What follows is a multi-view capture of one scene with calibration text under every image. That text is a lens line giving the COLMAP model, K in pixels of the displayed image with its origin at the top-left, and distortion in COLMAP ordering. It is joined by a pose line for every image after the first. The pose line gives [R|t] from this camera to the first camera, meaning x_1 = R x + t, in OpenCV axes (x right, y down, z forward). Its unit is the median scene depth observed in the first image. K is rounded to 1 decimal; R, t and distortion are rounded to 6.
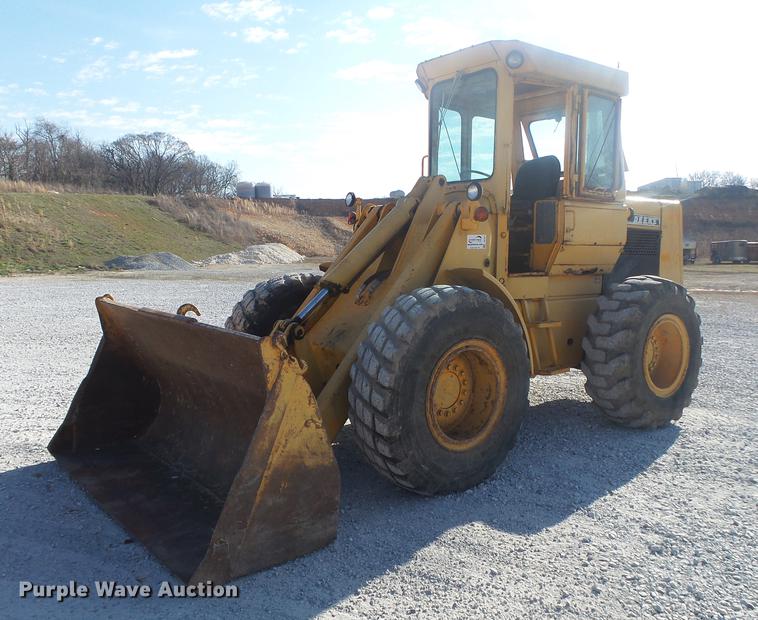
lens RADIAL K [[686.0, 0, 408.3], [0, 686.0, 304.5], [0, 0, 1]] dist [-0.002332, -0.008534]
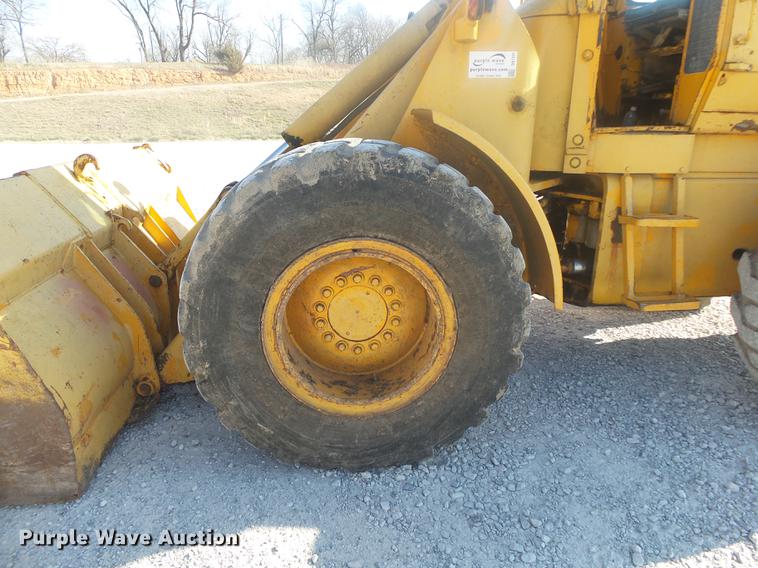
lens RADIAL K [[531.2, 0, 383.5], [0, 531.2, 283.4], [0, 0, 1]] dist [0.004233, -0.009993]
pose [[0.804237, 0.173109, -0.568538, 0.304959], [-0.049507, 0.972828, 0.226175, -0.010284], [0.592243, -0.153752, 0.790955, 0.565718]]
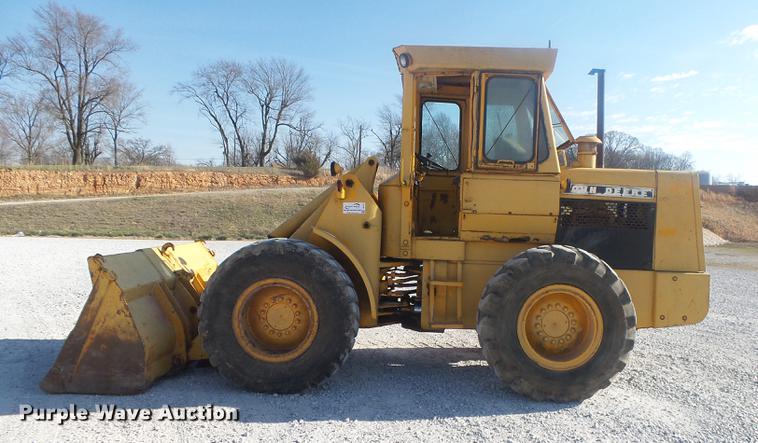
lens RADIAL K [[614.7, 0, 429.5], [0, 614.7, 228.0], [0, 0, 1]] dist [0.003645, 0.001206]
pose [[0.755729, 0.022438, -0.654500, 0.935005], [-0.080900, 0.994956, -0.059304, 0.000871], [0.649869, 0.097767, 0.753732, 0.239916]]
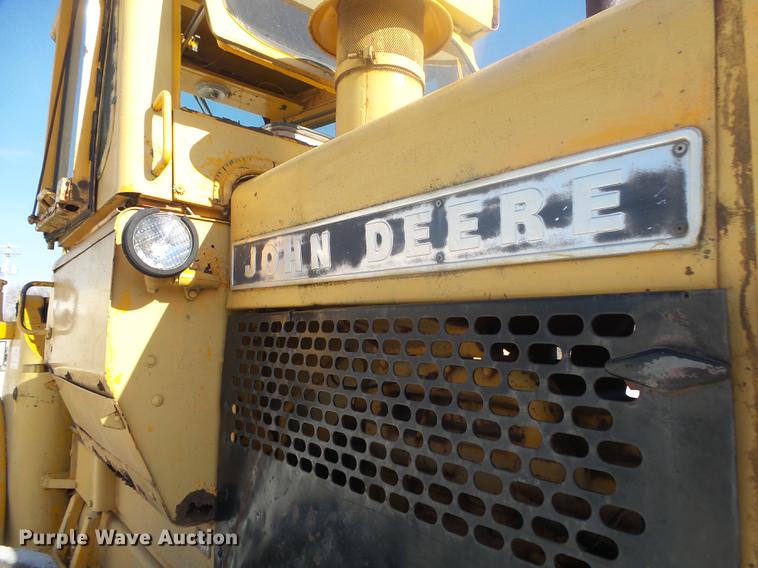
lens RADIAL K [[531.2, 0, 378.8], [0, 531.2, 284.2], [0, 0, 1]] dist [0.004233, -0.009993]
pose [[-0.015796, -0.124641, -0.992076, 0.581548], [-0.112795, 0.986089, -0.122093, -0.133207], [0.993493, 0.109972, -0.029635, 1.322574]]
